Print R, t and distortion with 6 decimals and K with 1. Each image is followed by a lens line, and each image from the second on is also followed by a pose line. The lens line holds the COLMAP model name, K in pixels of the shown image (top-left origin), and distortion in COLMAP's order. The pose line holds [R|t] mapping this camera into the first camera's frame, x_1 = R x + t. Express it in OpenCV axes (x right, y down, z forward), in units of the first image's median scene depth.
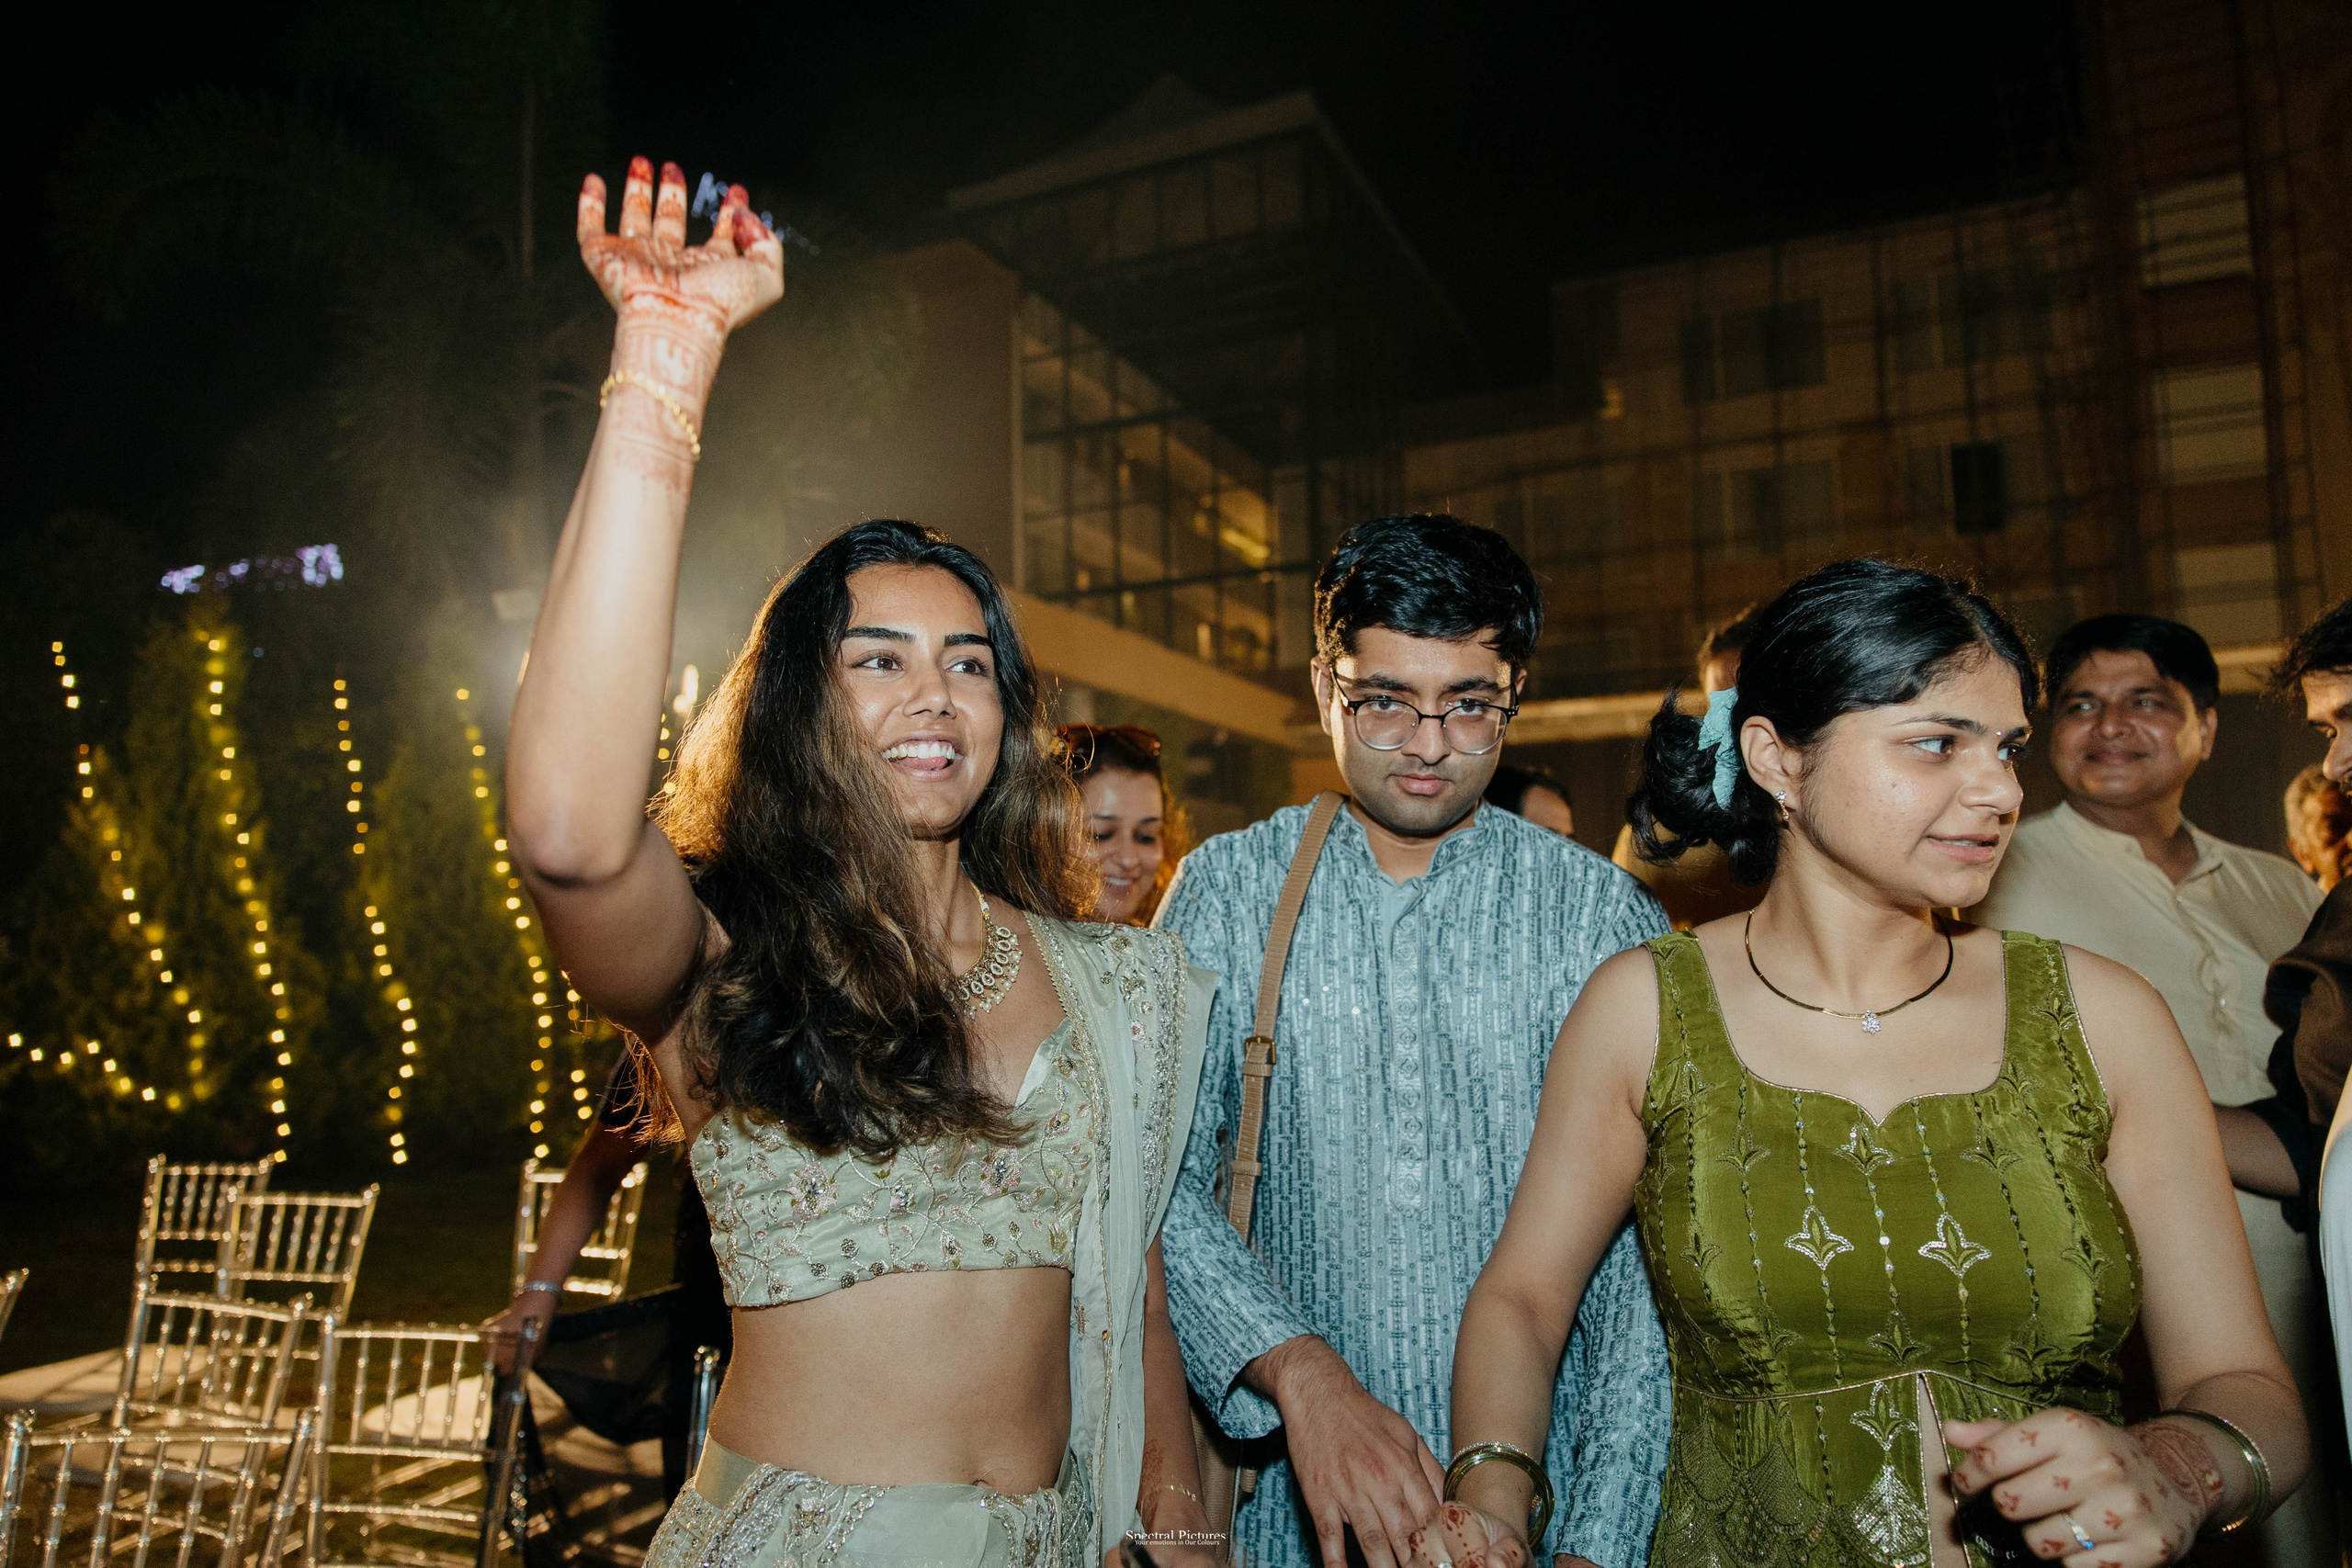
lens RADIAL K [[1563.4, 0, 1167.8], [0, 1563.4, 777.6], [0, 0, 1]] dist [0.007944, 0.002008]
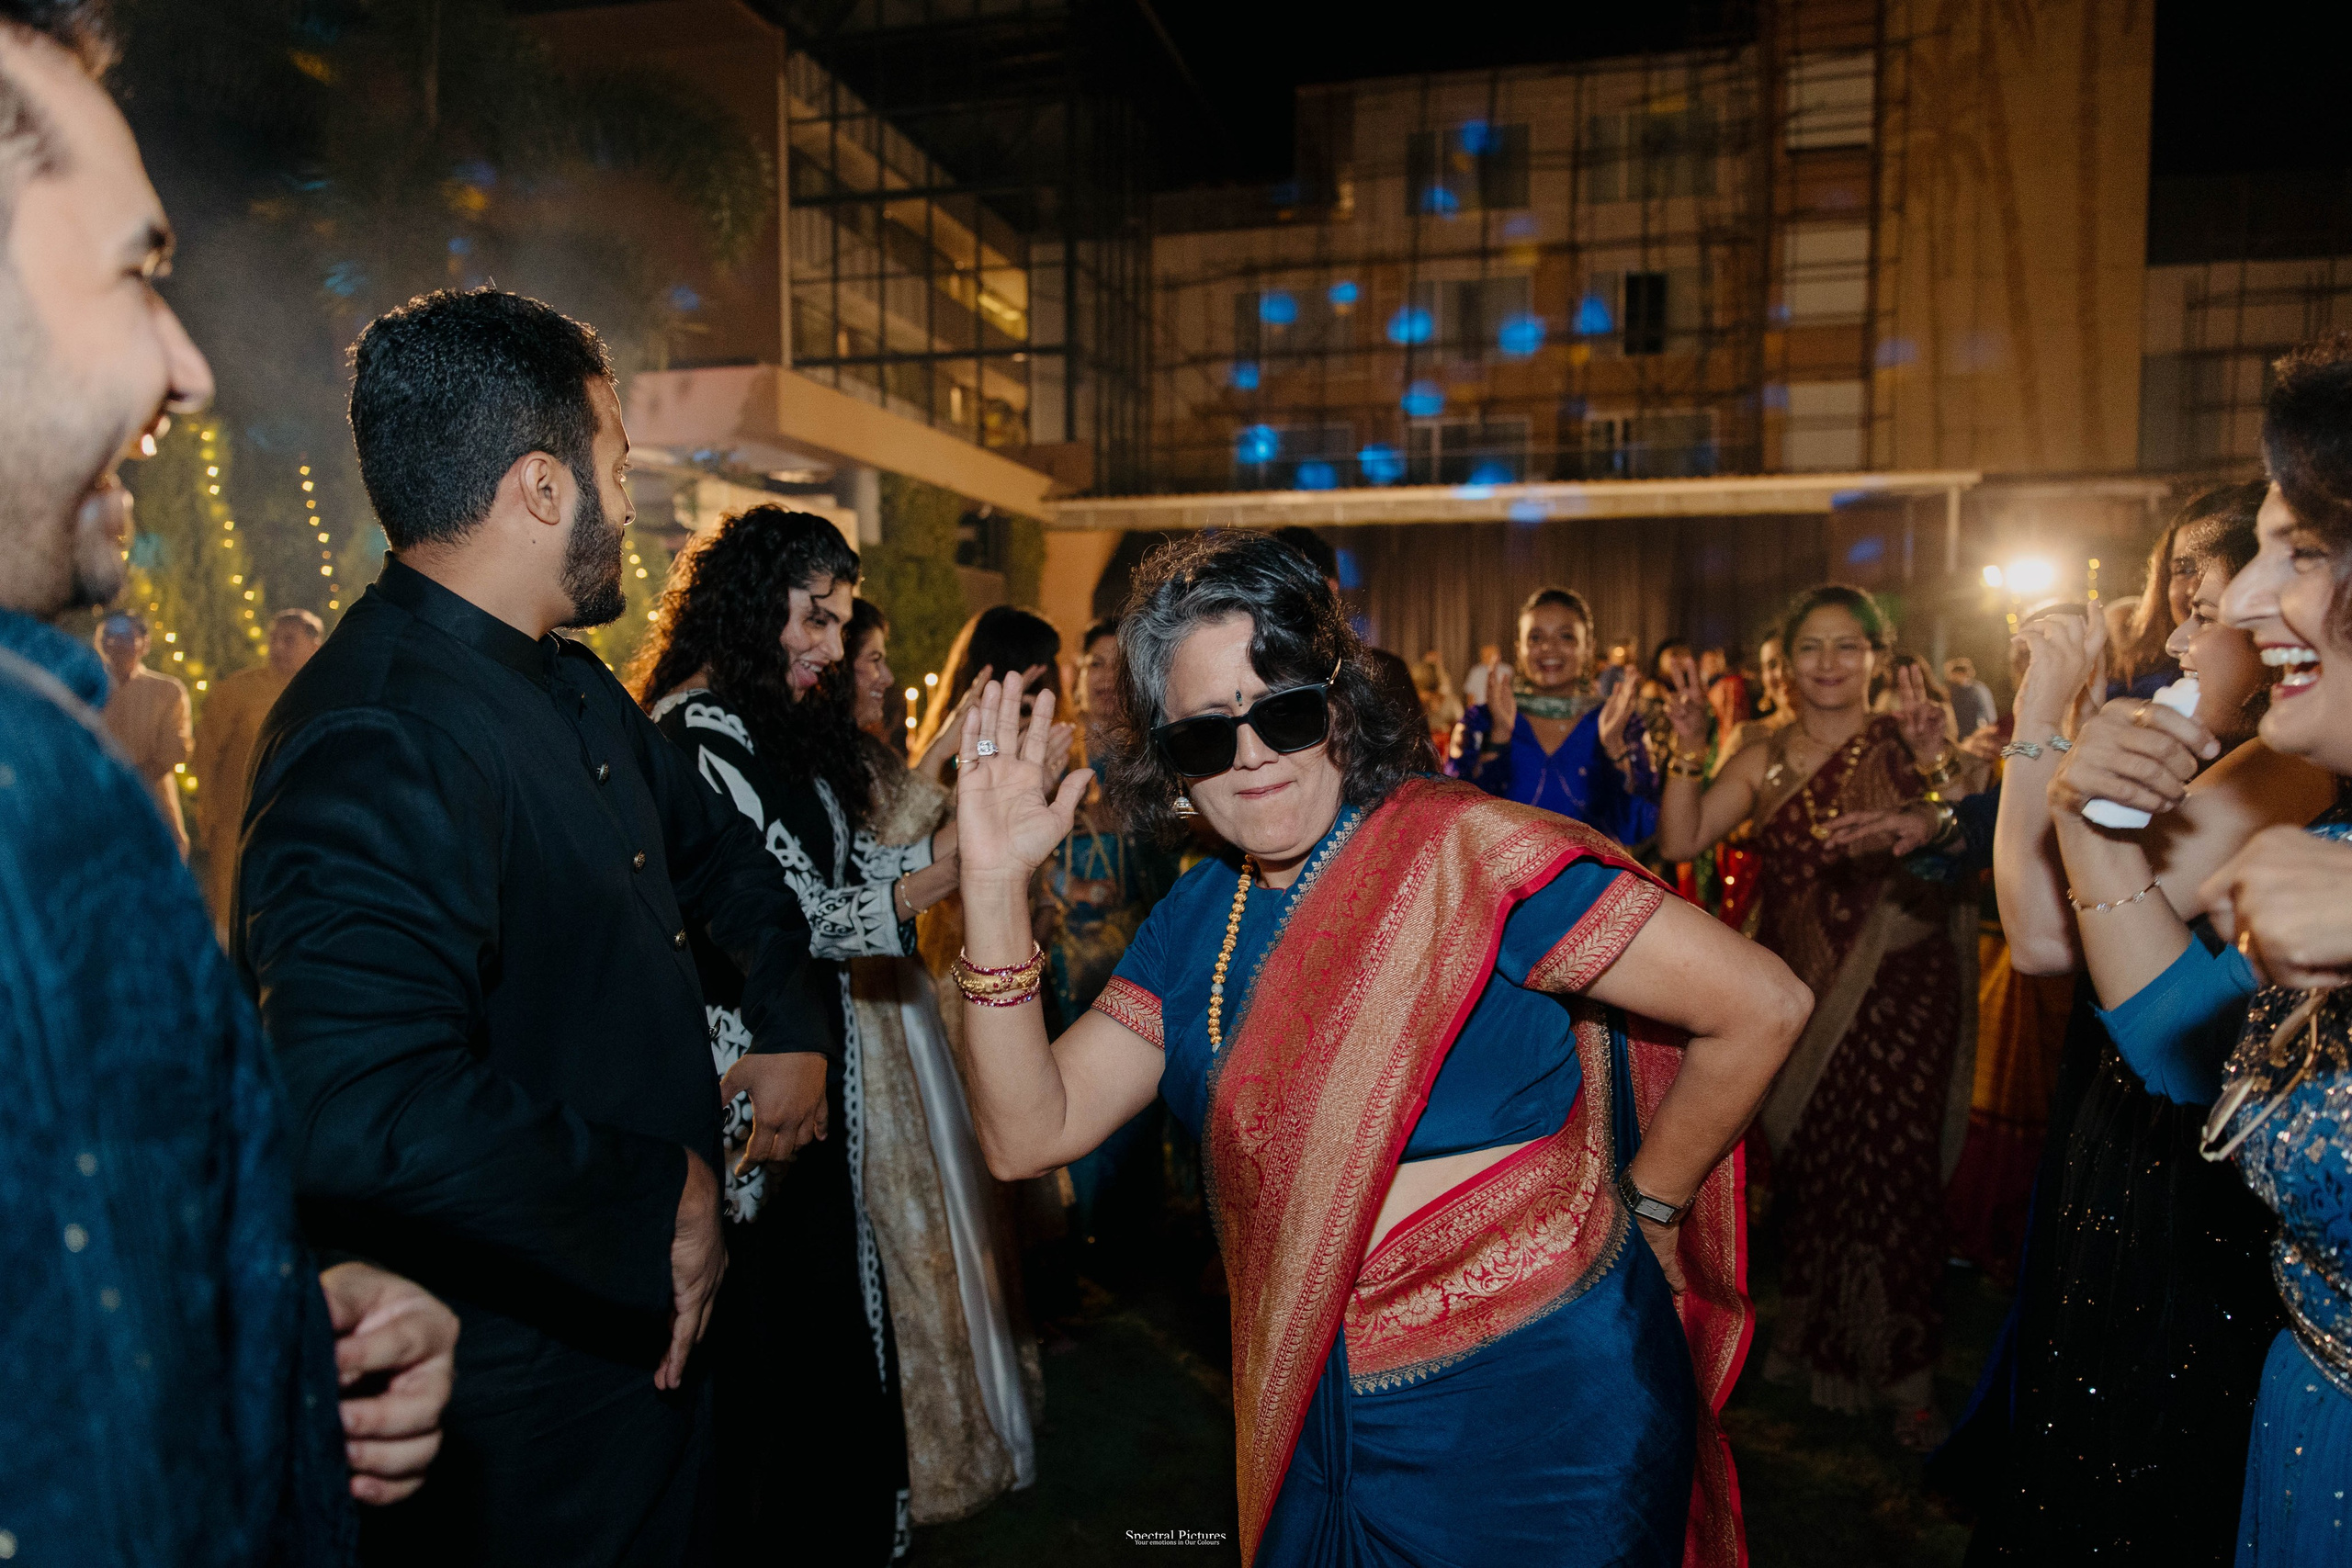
lens RADIAL K [[1563.4, 0, 1167.8], [0, 1563.4, 777.6], [0, 0, 1]] dist [0.007944, 0.002008]
pose [[0.984848, 0.012802, 0.172945, -0.024456], [-0.039959, 0.987189, 0.154473, -0.013427], [-0.168752, -0.159043, 0.972743, -0.124955]]
